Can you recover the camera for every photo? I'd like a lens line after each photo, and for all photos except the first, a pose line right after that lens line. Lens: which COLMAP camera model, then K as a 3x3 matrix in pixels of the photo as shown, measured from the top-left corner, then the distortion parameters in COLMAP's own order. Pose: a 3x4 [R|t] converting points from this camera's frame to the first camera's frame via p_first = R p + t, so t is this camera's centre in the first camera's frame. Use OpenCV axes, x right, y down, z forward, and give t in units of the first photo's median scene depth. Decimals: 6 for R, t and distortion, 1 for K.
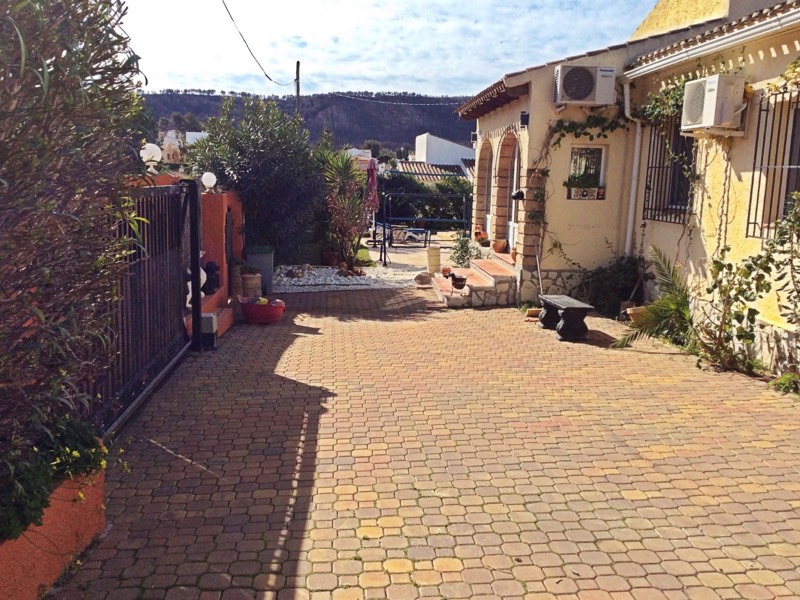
lens RADIAL K [[727.1, 0, 398.6], [0, 727.1, 299.0], [0, 0, 1]] dist [0.048126, 0.000000]
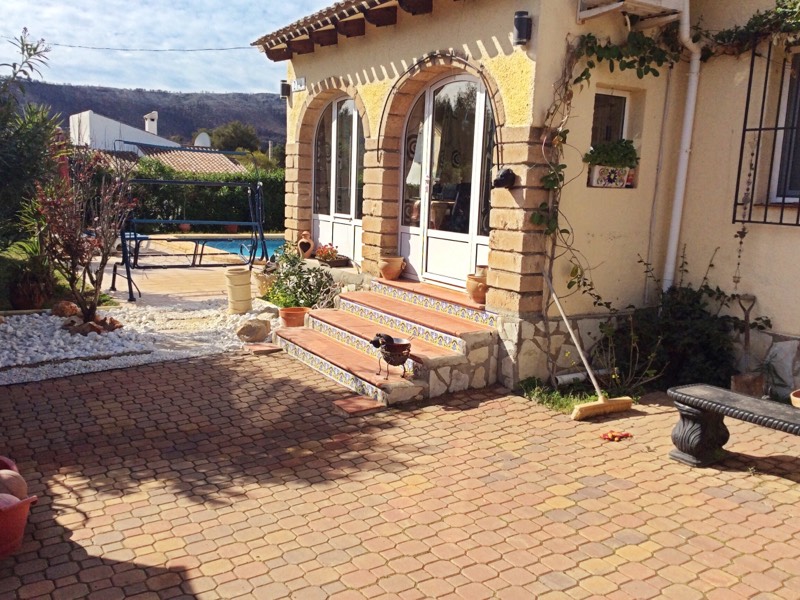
lens RADIAL K [[727.1, 0, 402.0], [0, 727.1, 303.8], [0, 0, 1]] dist [0.048126, 0.000000]
pose [[0.892373, -0.064937, 0.446603, -0.140198], [0.059636, 0.997883, 0.025934, -0.071246], [-0.447342, 0.003491, 0.894356, 0.568877]]
